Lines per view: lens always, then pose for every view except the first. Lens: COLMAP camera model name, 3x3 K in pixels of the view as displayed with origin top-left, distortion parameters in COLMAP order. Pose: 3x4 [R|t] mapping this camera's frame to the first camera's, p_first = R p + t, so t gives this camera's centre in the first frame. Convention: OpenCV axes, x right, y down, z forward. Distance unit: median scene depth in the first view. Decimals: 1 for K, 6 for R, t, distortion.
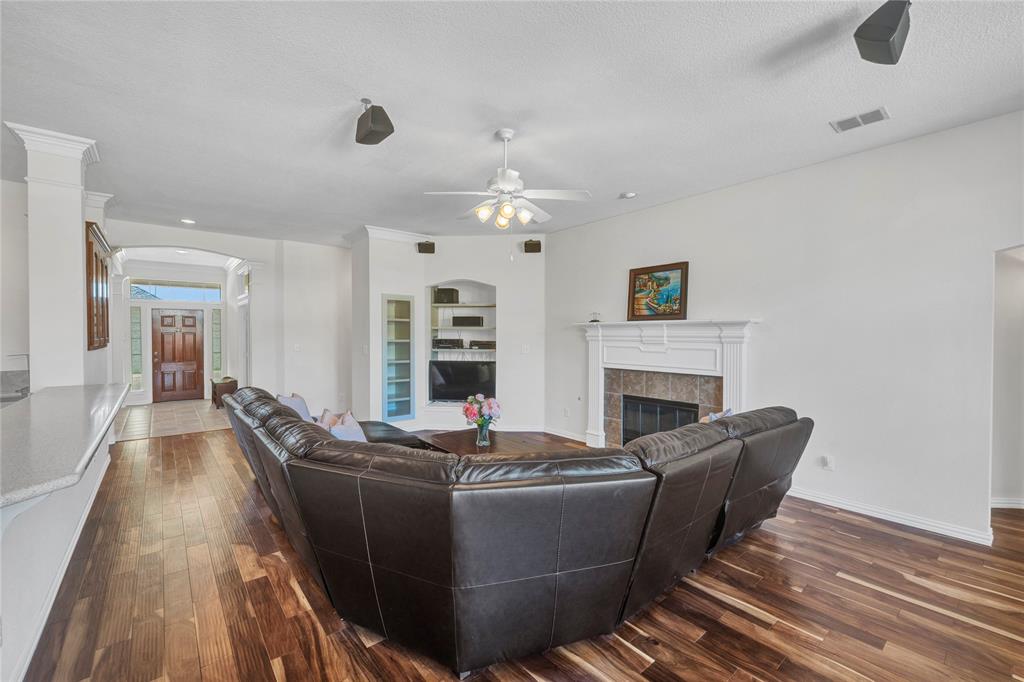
lens RADIAL K [[423.1, 0, 512.0], [0, 423.1, 341.0], [0, 0, 1]] dist [-0.001605, 0.000270]
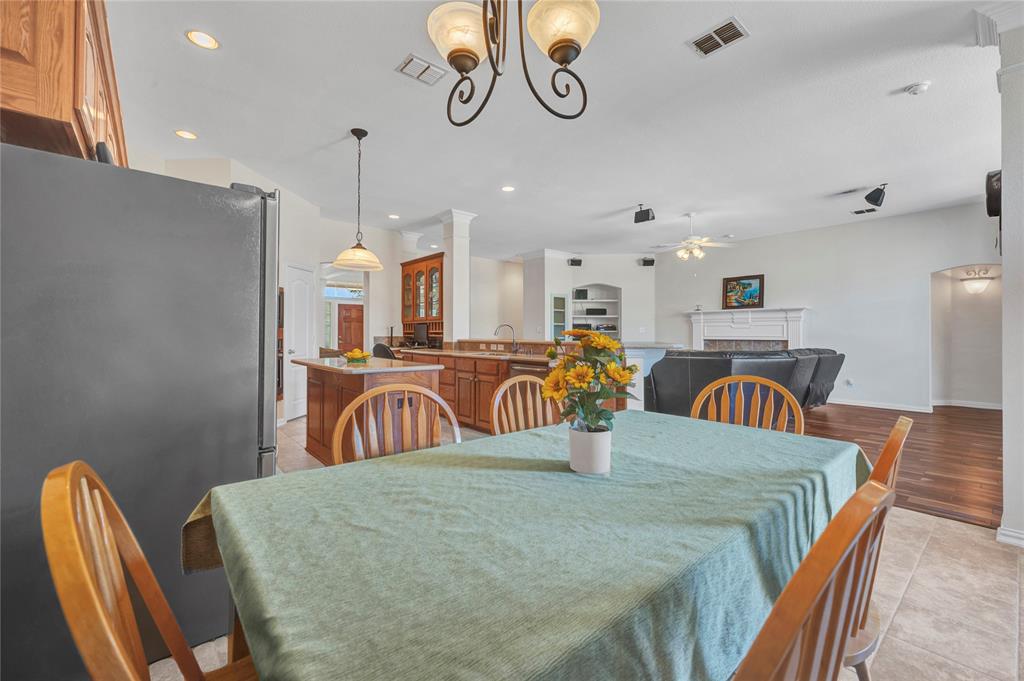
lens RADIAL K [[425.4, 0, 513.3], [0, 425.4, 330.4], [0, 0, 1]] dist [0.002172, 0.000353]
pose [[0.999954, 0.000133, 0.009560, -0.562648], [0.000093, 0.999721, -0.023638, 0.072952], [-0.009560, 0.023638, 0.999675, -0.646892]]
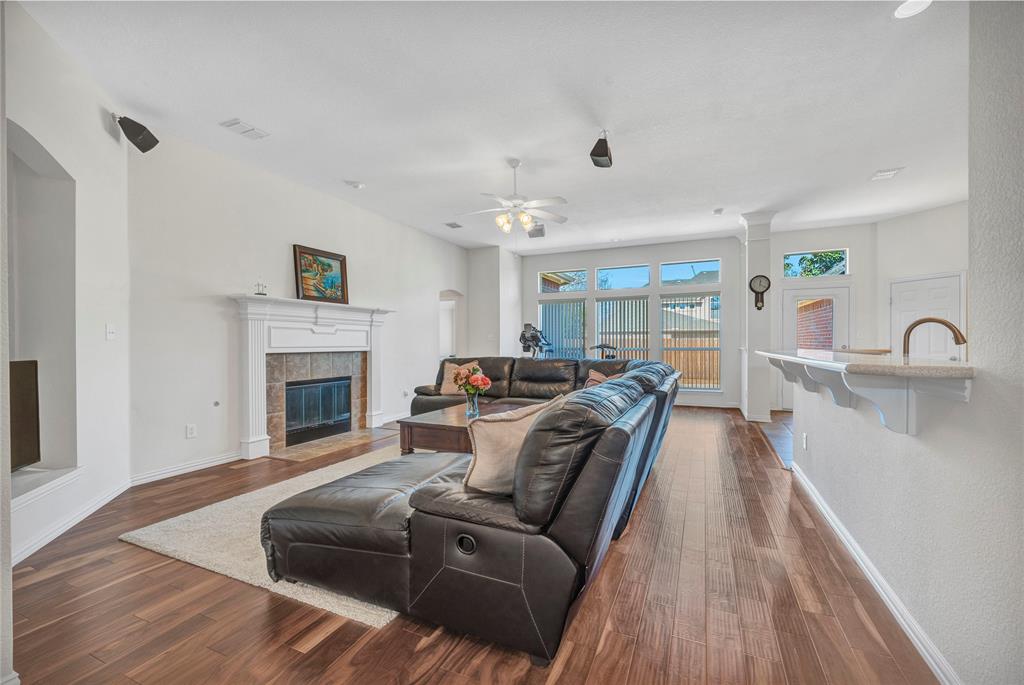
lens RADIAL K [[431.8, 0, 505.3], [0, 431.8, 341.8], [0, 0, 1]] dist [-0.001048, -0.000047]
pose [[-0.435689, 0.002867, 0.900093, -0.791246], [0.019180, 0.999797, 0.006099, 0.048003], [-0.899893, 0.019921, -0.435656, 1.033676]]
